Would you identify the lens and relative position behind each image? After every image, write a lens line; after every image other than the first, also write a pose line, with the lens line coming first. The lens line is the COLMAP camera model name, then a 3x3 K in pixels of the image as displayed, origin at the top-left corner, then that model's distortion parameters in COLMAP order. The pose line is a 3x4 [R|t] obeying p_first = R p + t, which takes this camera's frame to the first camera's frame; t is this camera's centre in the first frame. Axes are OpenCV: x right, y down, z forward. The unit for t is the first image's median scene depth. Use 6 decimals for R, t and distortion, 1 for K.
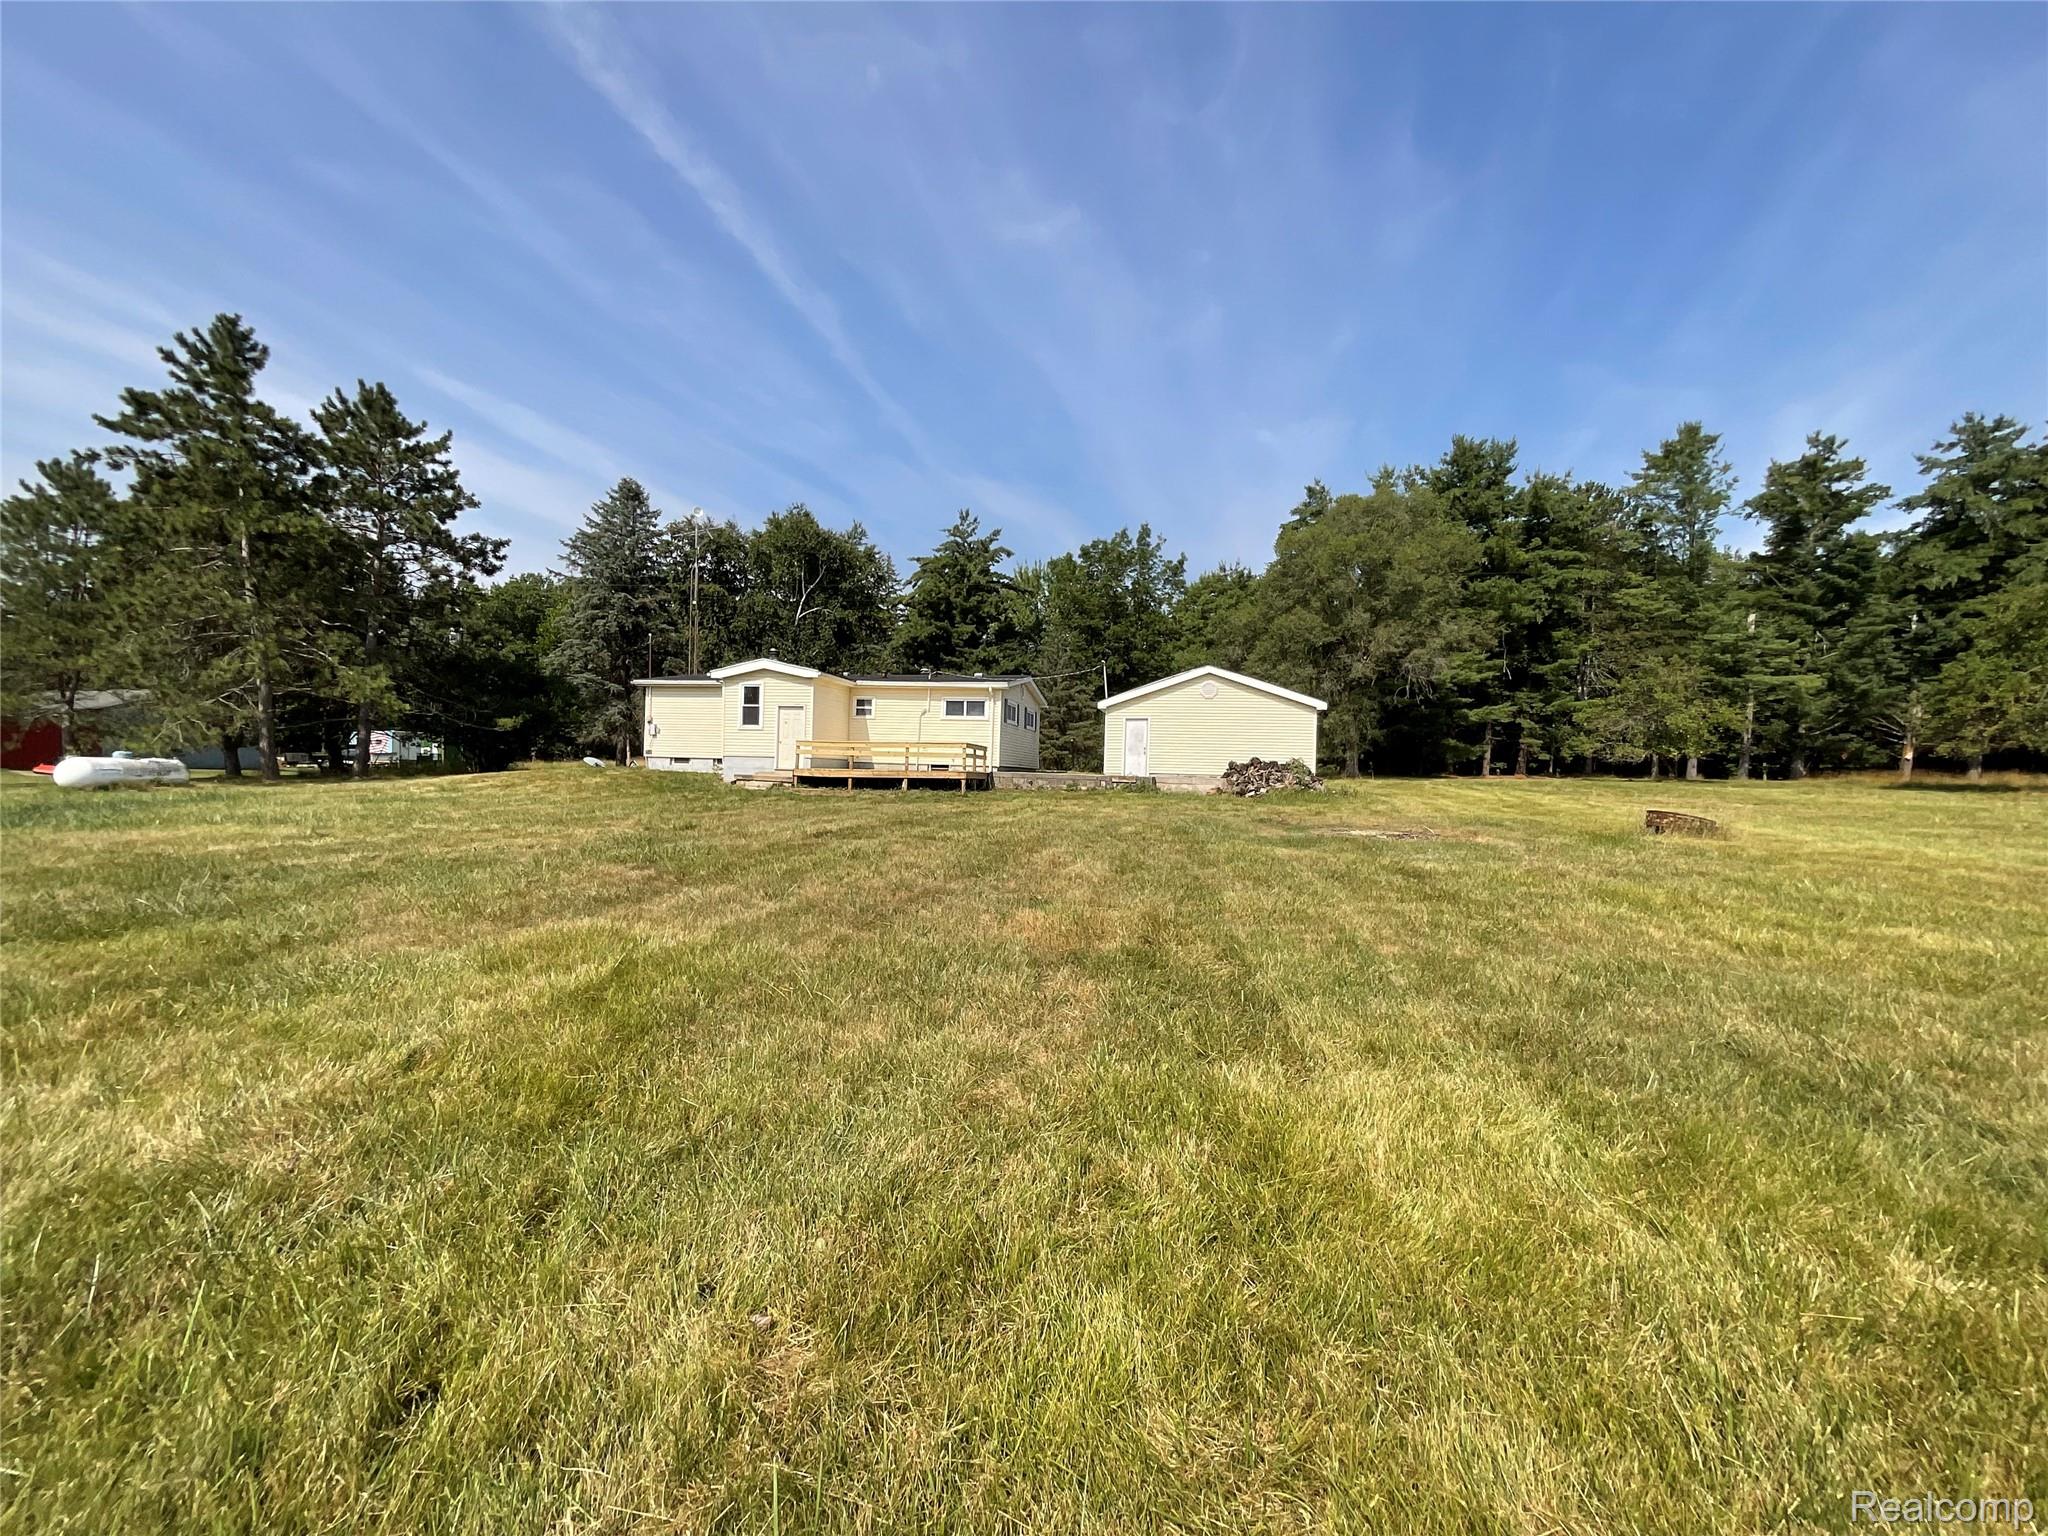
lens RADIAL K [[825.2, 0, 1022.7], [0, 825.2, 760.5], [0, 0, 1]] dist [-0.000270, -0.000094]
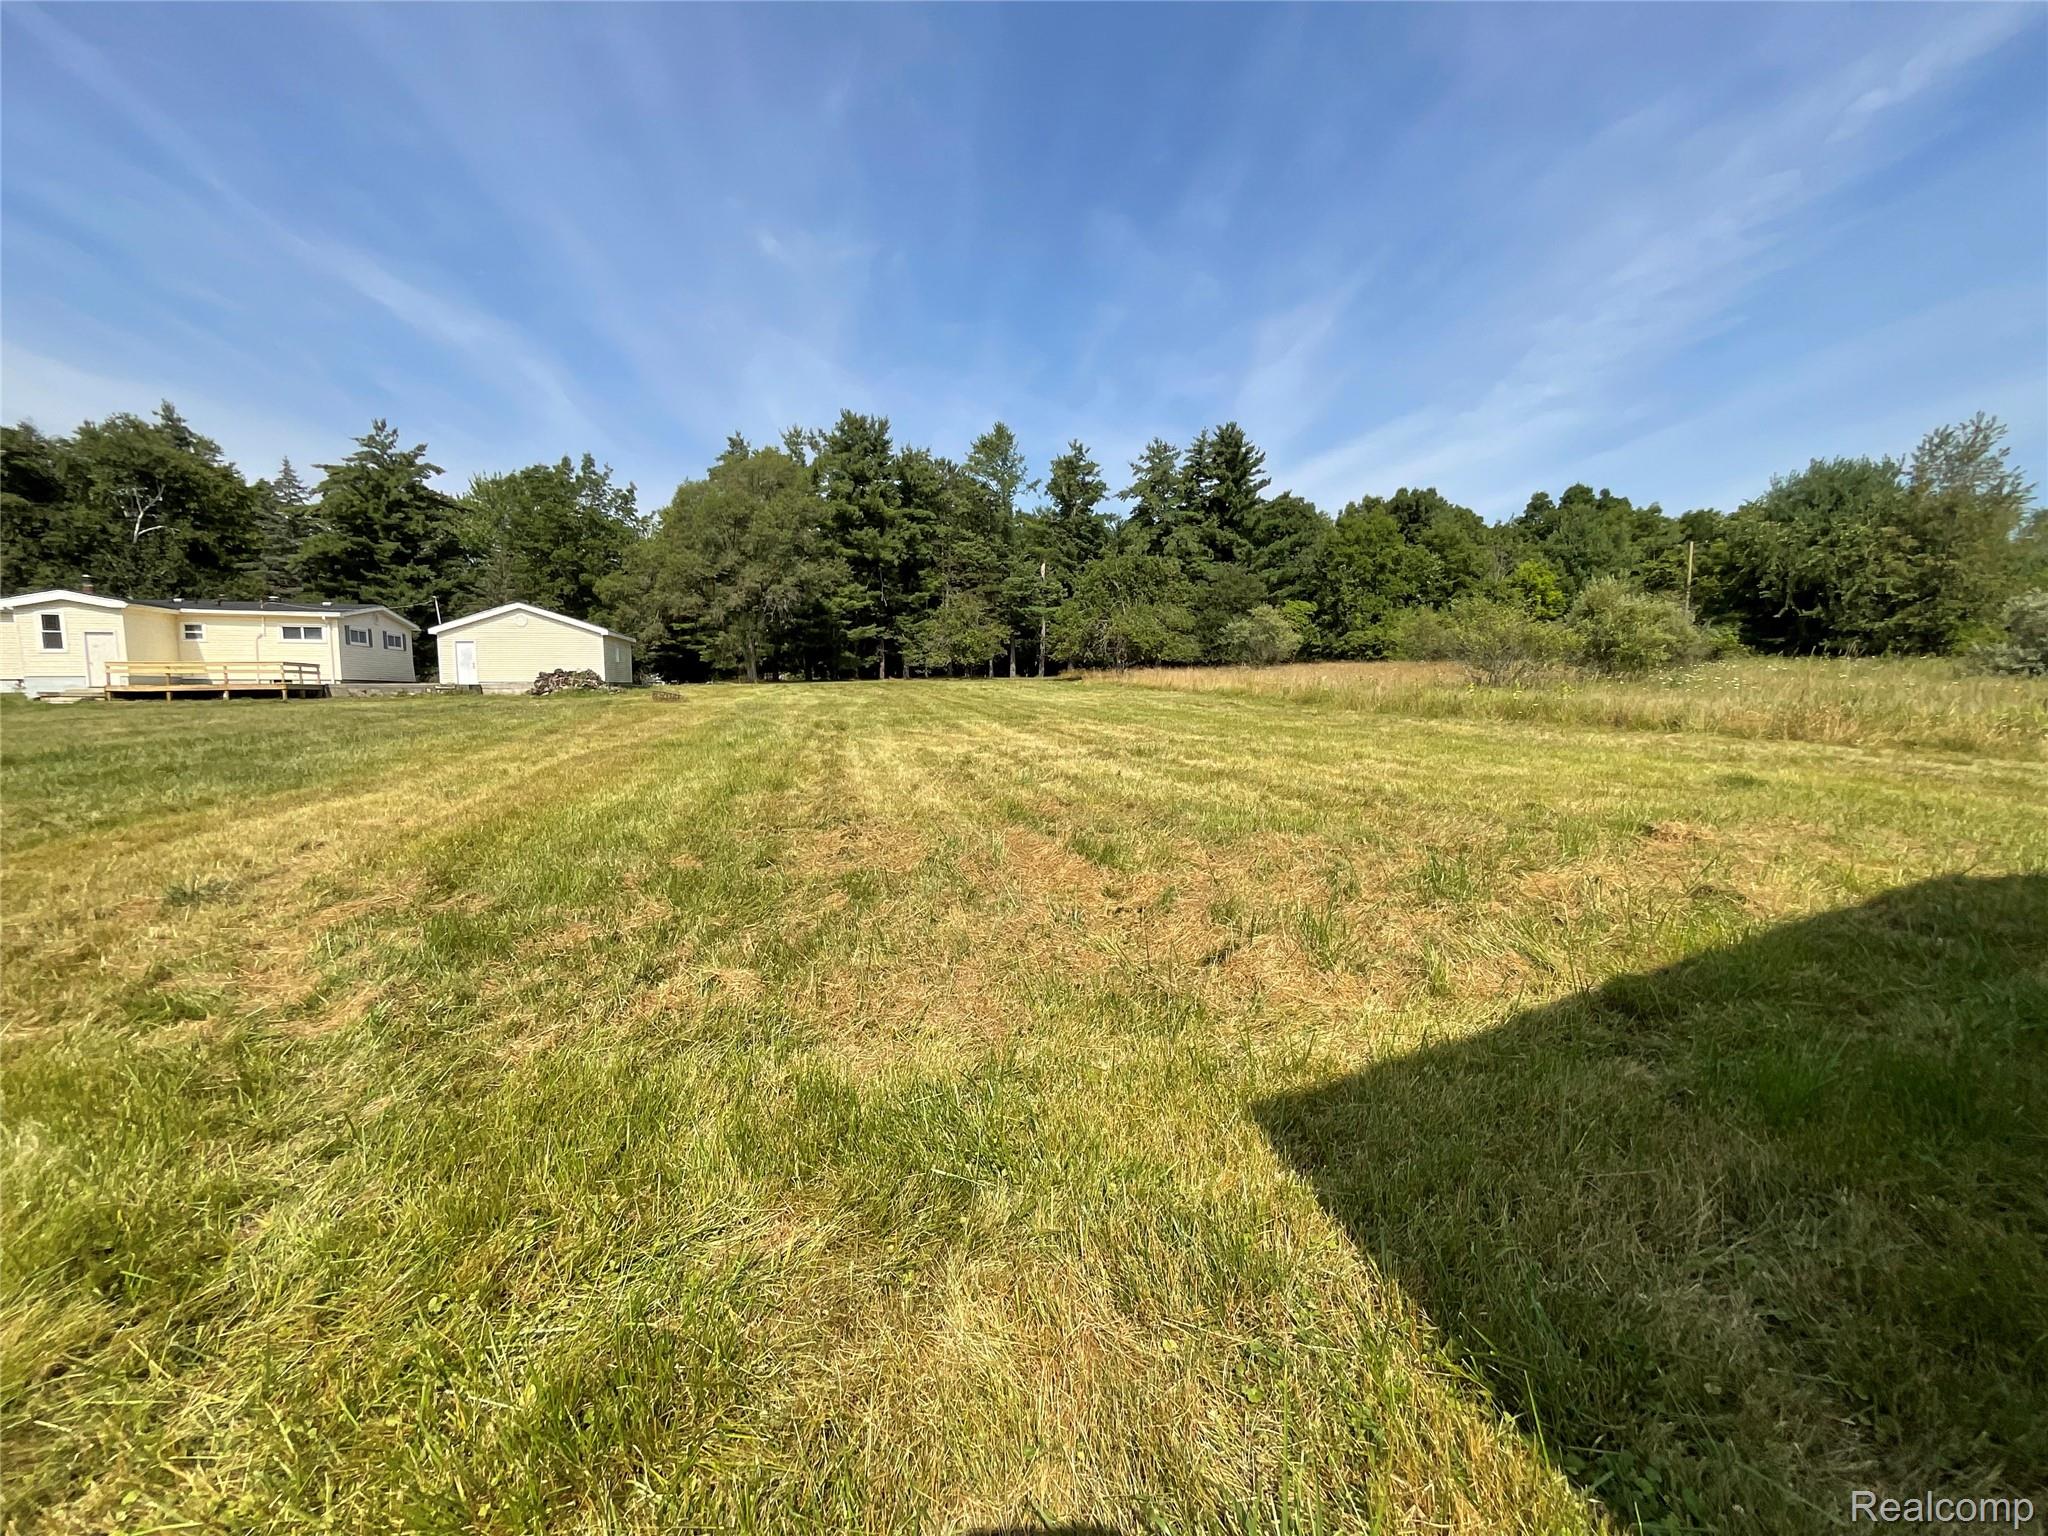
lens RADIAL K [[825.2, 0, 1025.9], [0, 825.2, 770.8], [0, 0, 1]] dist [-0.000270, -0.000094]
pose [[0.886930, -0.075867, 0.455631, 0.168492], [0.021573, 0.992146, 0.123208, 0.006771], [-0.461400, -0.099448, 0.881601, -0.327679]]
